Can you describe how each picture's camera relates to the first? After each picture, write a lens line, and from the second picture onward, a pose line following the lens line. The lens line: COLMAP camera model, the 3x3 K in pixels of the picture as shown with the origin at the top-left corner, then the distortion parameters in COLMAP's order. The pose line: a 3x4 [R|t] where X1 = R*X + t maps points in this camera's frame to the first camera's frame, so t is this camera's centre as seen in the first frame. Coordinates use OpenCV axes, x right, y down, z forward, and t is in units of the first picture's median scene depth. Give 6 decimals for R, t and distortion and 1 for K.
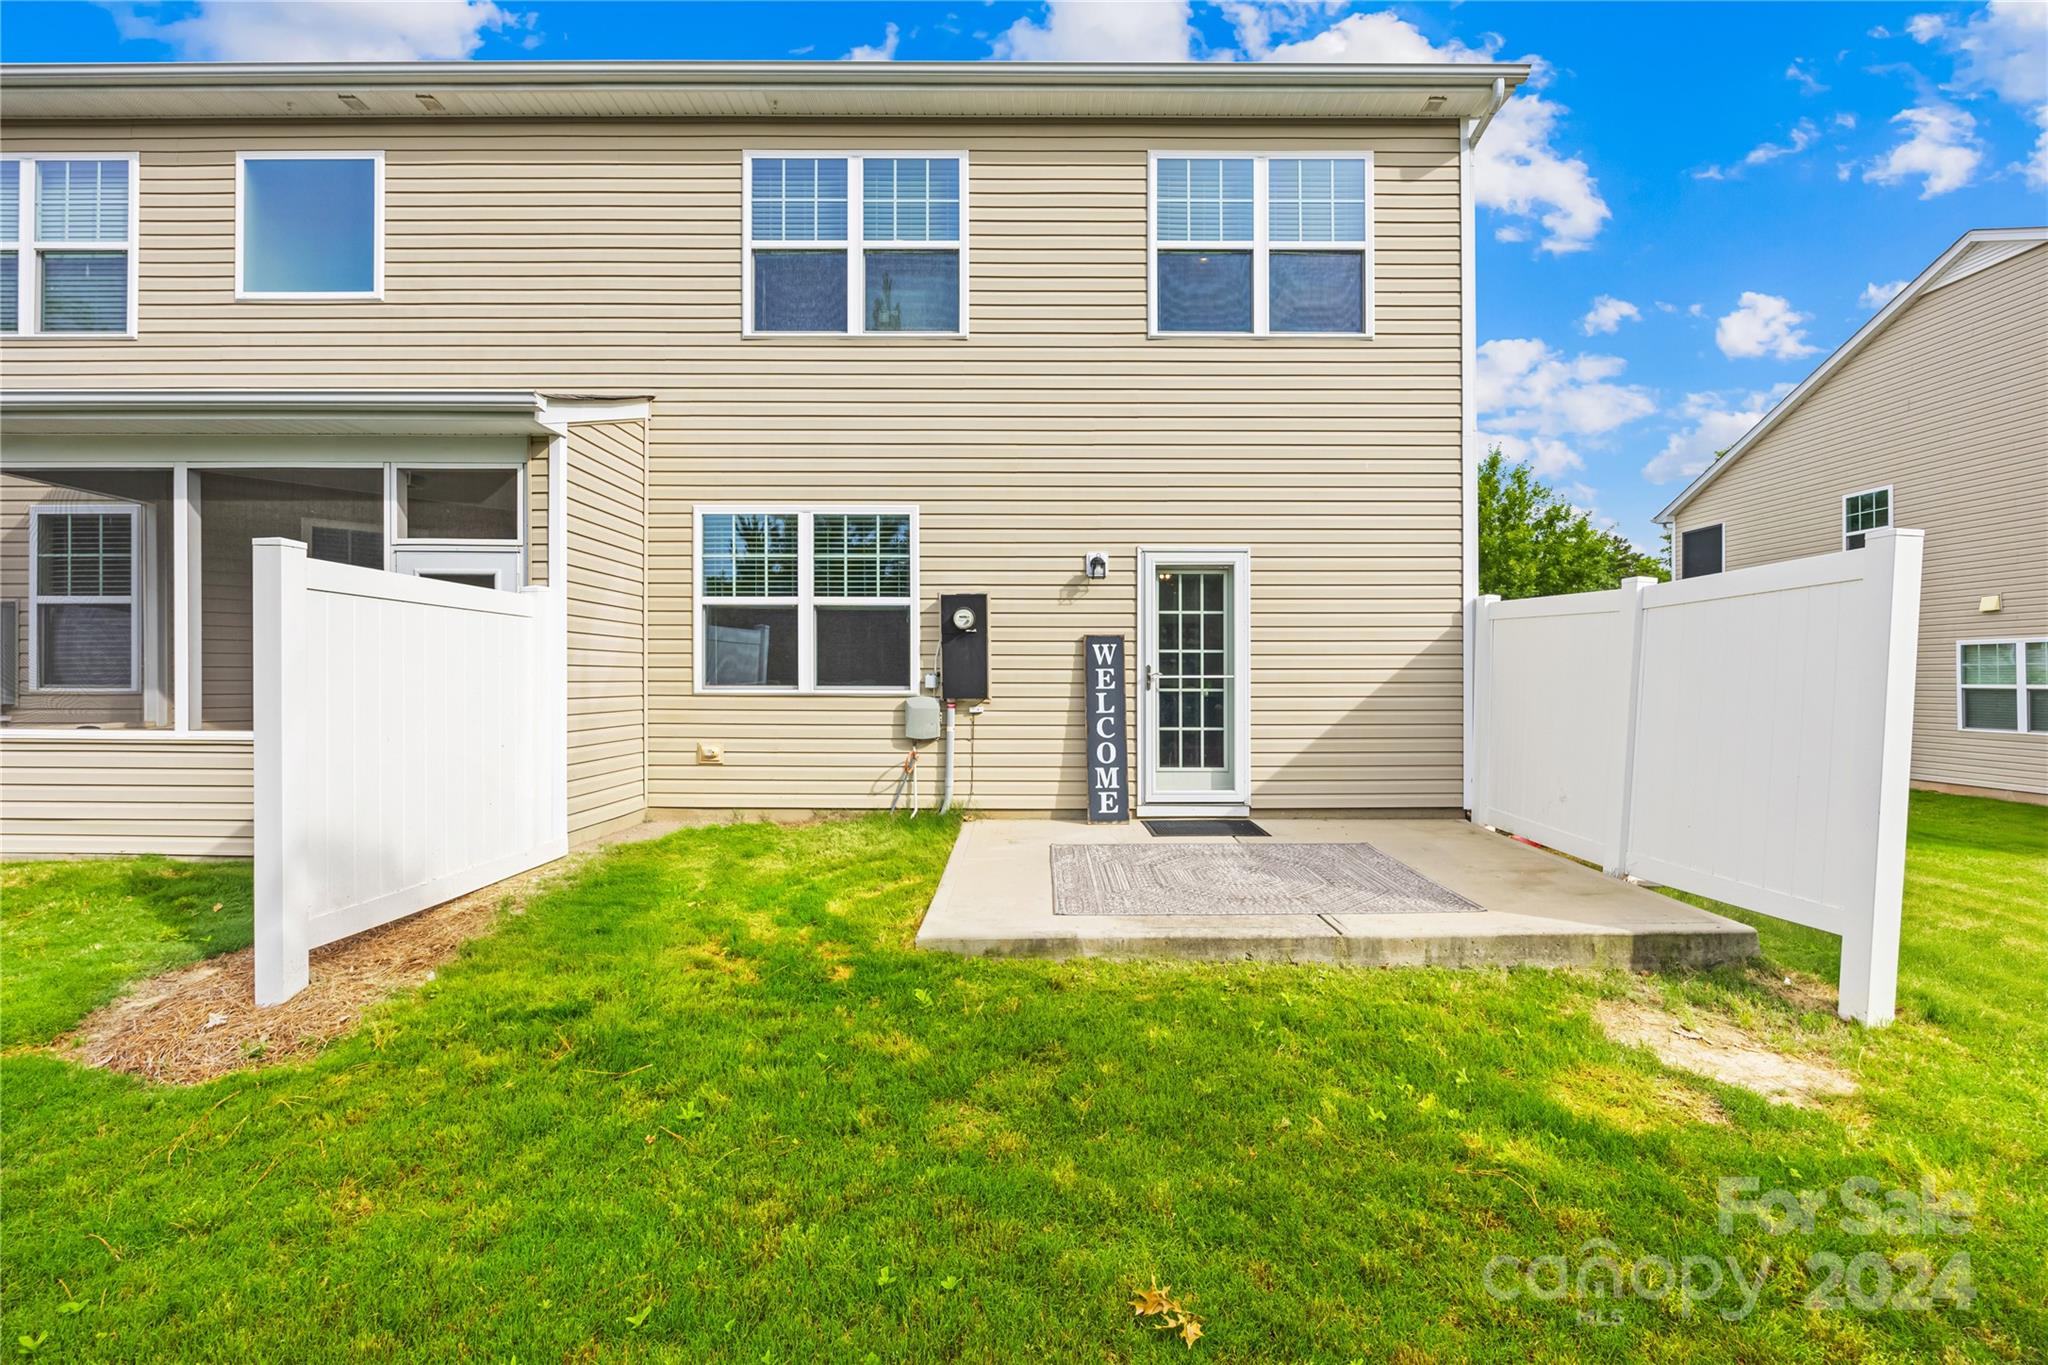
lens RADIAL K [[857.3, 0, 977.5], [0, 857.3, 652.3], [0, 0, 1]] dist [-0.003220, 0.000114]
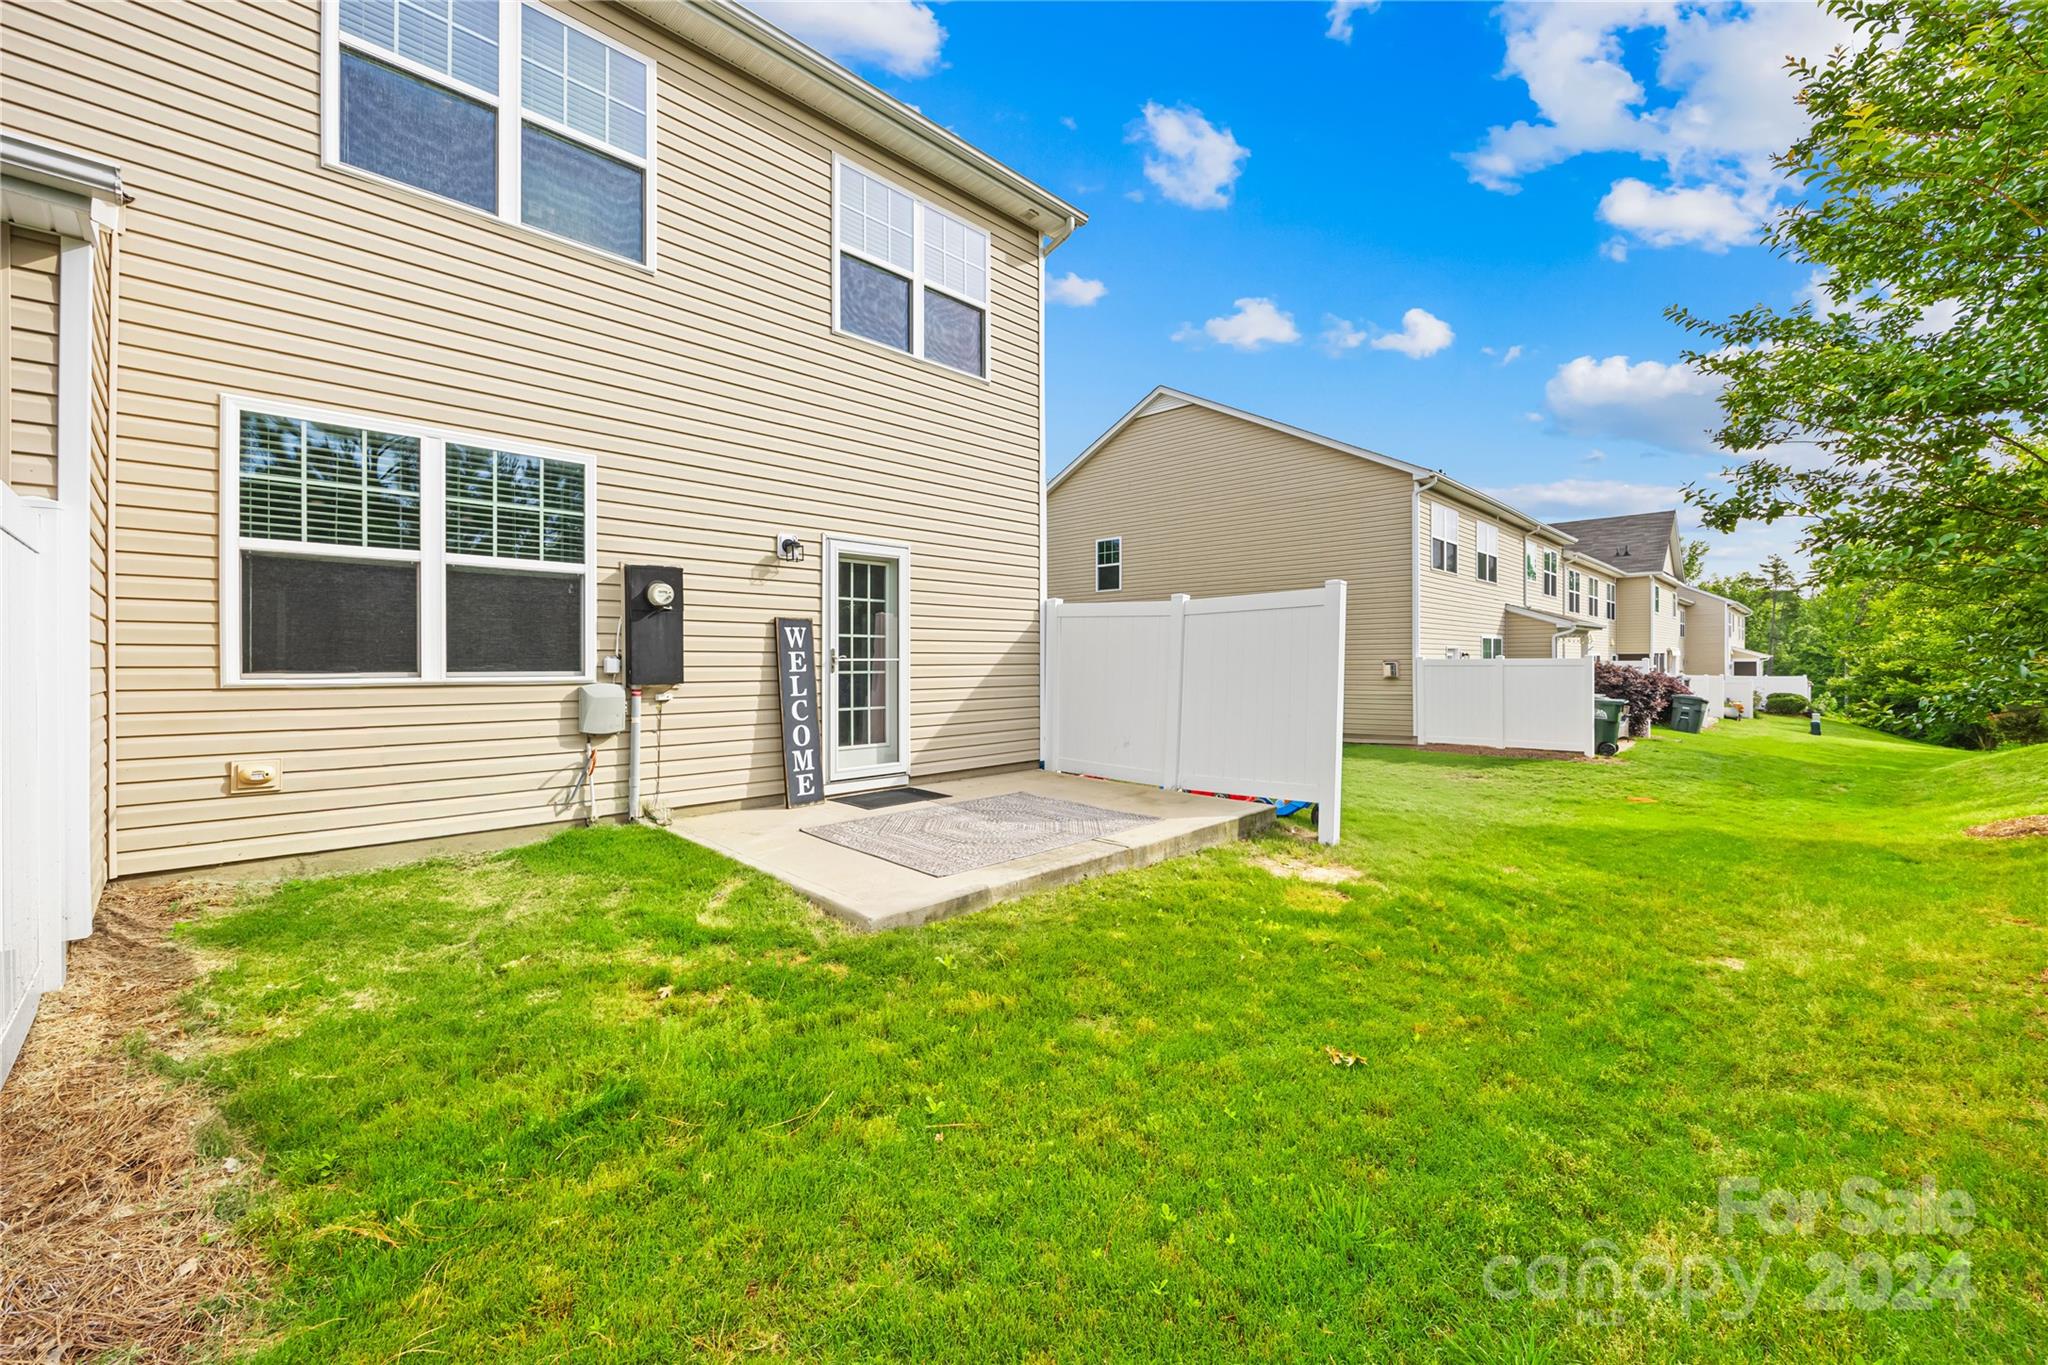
lens RADIAL K [[895.5, 0, 1012.6], [0, 895.5, 636.3], [0, 0, 1]] dist [-0.001248, 0.000246]
pose [[0.664296, 0.019547, 0.747214, -0.463252], [-0.018664, 0.999780, -0.009561, 0.006337], [-0.747236, -0.007594, 0.664515, 0.116931]]
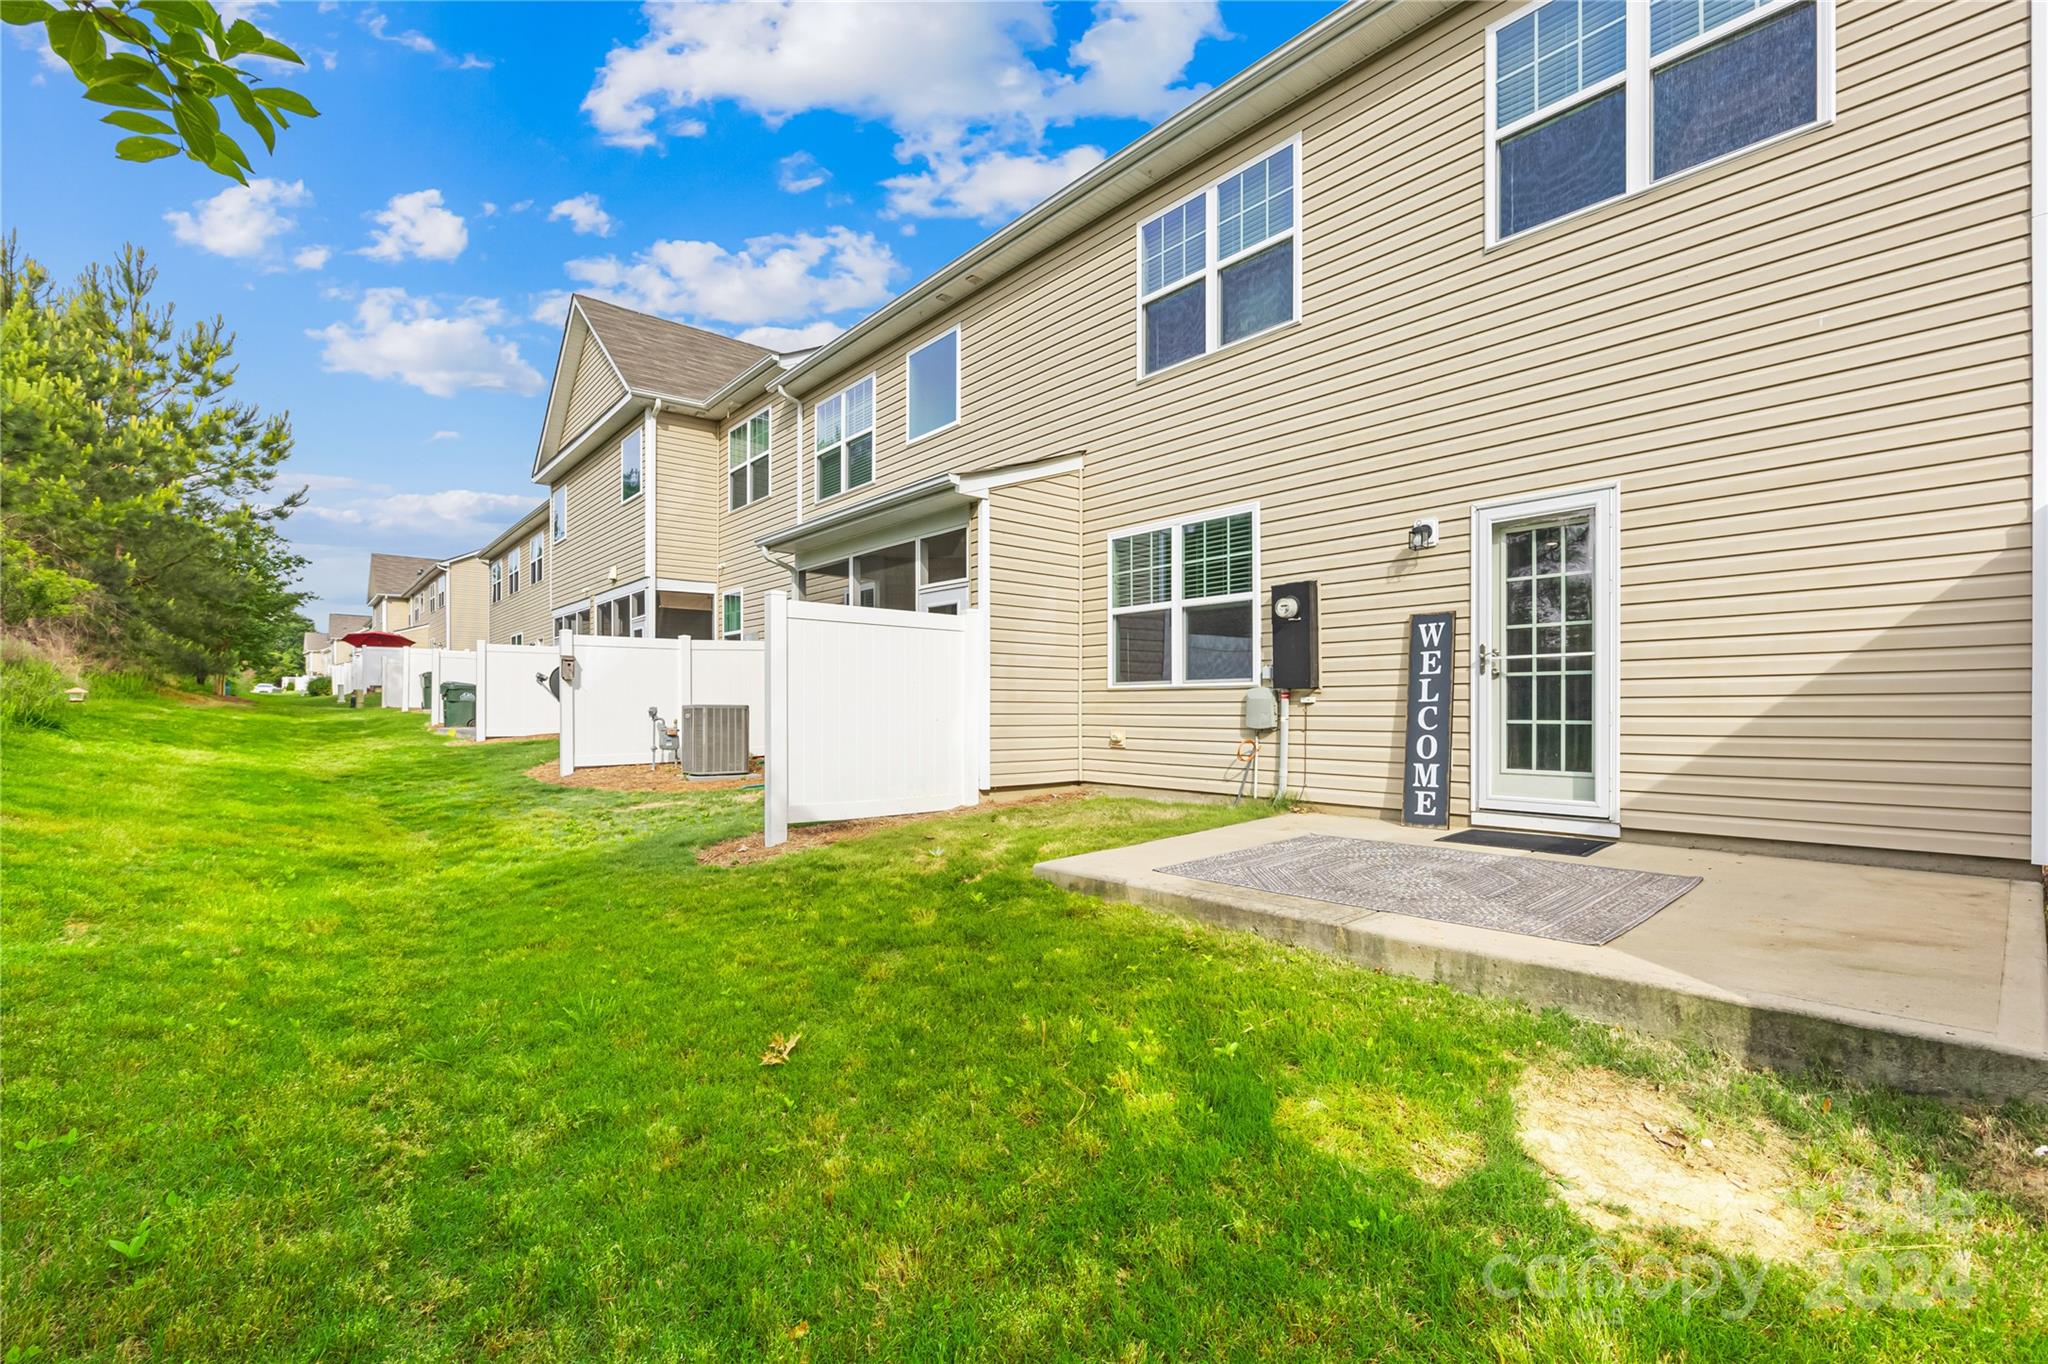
lens RADIAL K [[861.1, 0, 1024.0], [0, 861.1, 682.0], [0, 0, 1]] dist [-0.002543, -0.000251]
pose [[0.667360, -0.020440, -0.744455, 0.521384], [0.018266, 0.999772, -0.011075, 0.052318], [0.744511, -0.006207, 0.667581, 0.107014]]
